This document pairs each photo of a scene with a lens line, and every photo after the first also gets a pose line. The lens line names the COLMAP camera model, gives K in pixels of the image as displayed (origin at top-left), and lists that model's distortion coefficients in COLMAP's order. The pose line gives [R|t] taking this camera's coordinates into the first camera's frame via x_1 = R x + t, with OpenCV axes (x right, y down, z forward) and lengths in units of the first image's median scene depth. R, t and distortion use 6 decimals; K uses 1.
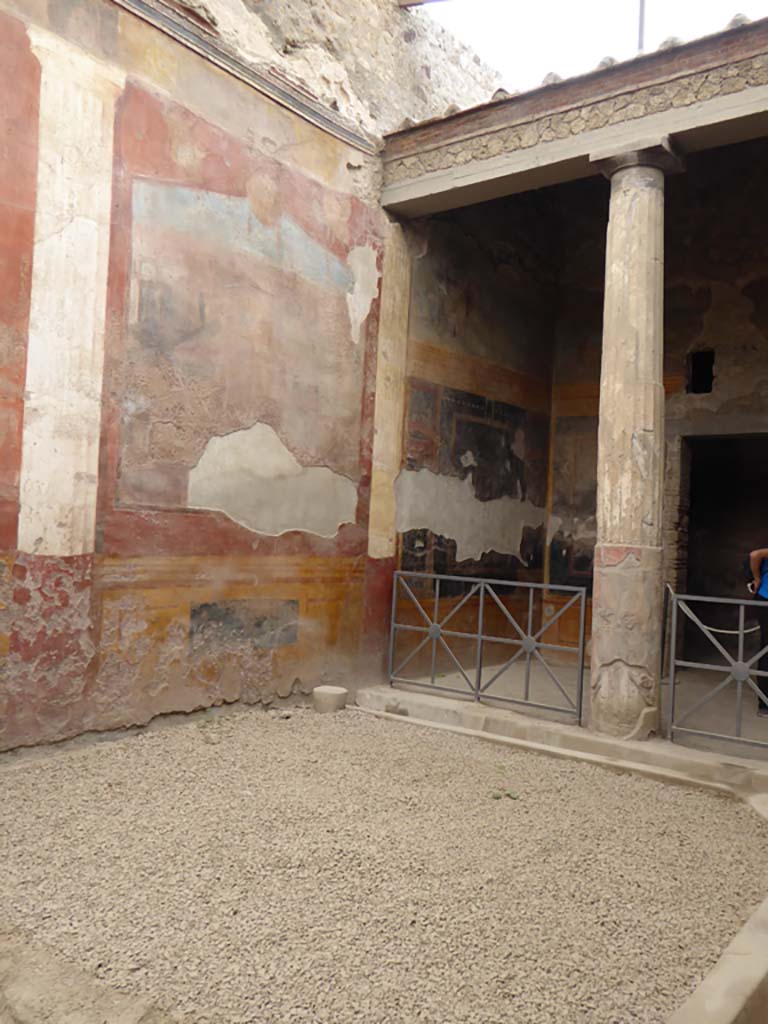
lens RADIAL K [[865.7, 0, 398.8], [0, 865.7, 514.7], [0, 0, 1]] dist [0.028833, -0.014519]
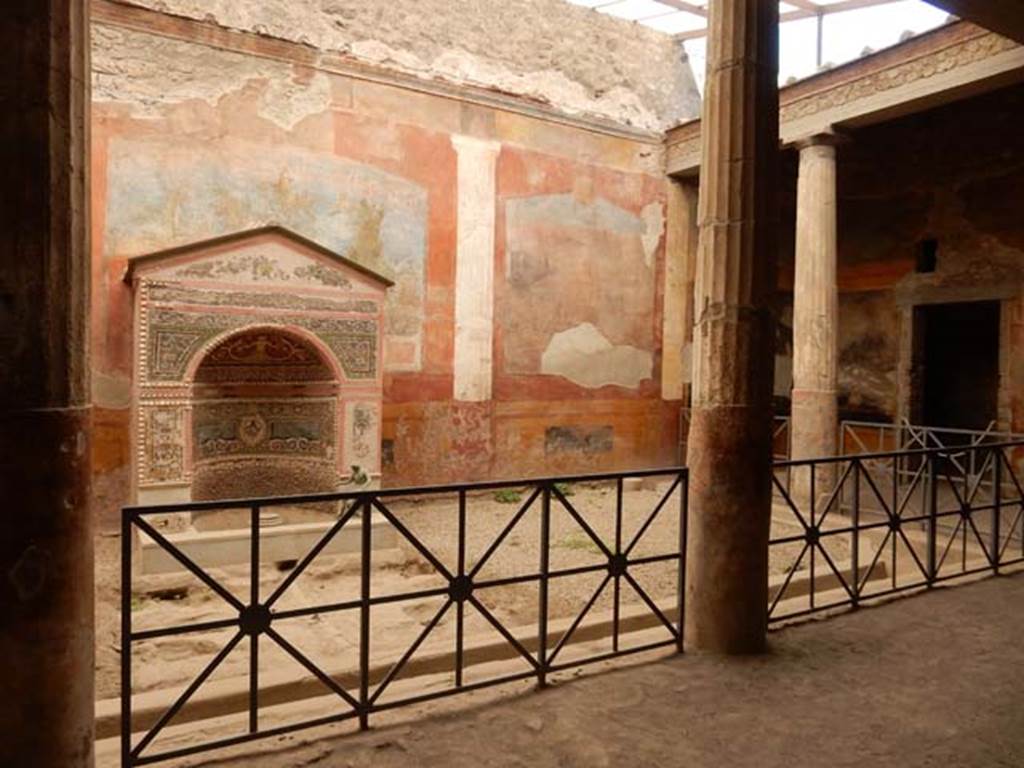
lens RADIAL K [[767.2, 0, 529.9], [0, 767.2, 387.9], [0, 0, 1]] dist [-0.010189, 0.014458]
pose [[0.935663, -0.018716, -0.352398, 0.275048], [0.030991, 0.999092, 0.029225, -0.024184], [0.351531, -0.038266, 0.935394, -0.467442]]
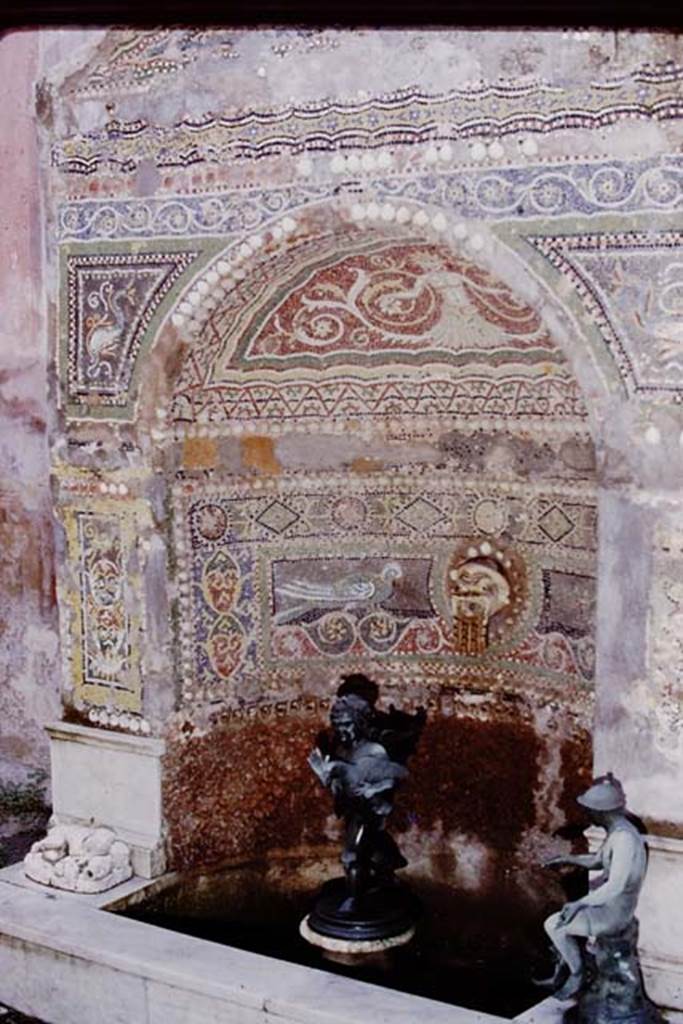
lens RADIAL K [[1643.1, 0, 350.7], [0, 1643.1, 514.9], [0, 0, 1]] dist [-0.337713, 0.000000]
pose [[0.053399, 0.067568, -0.996285, 0.165675], [0.034905, 0.996972, 0.069485, -0.022026], [0.997963, -0.038486, 0.050879, 0.357204]]
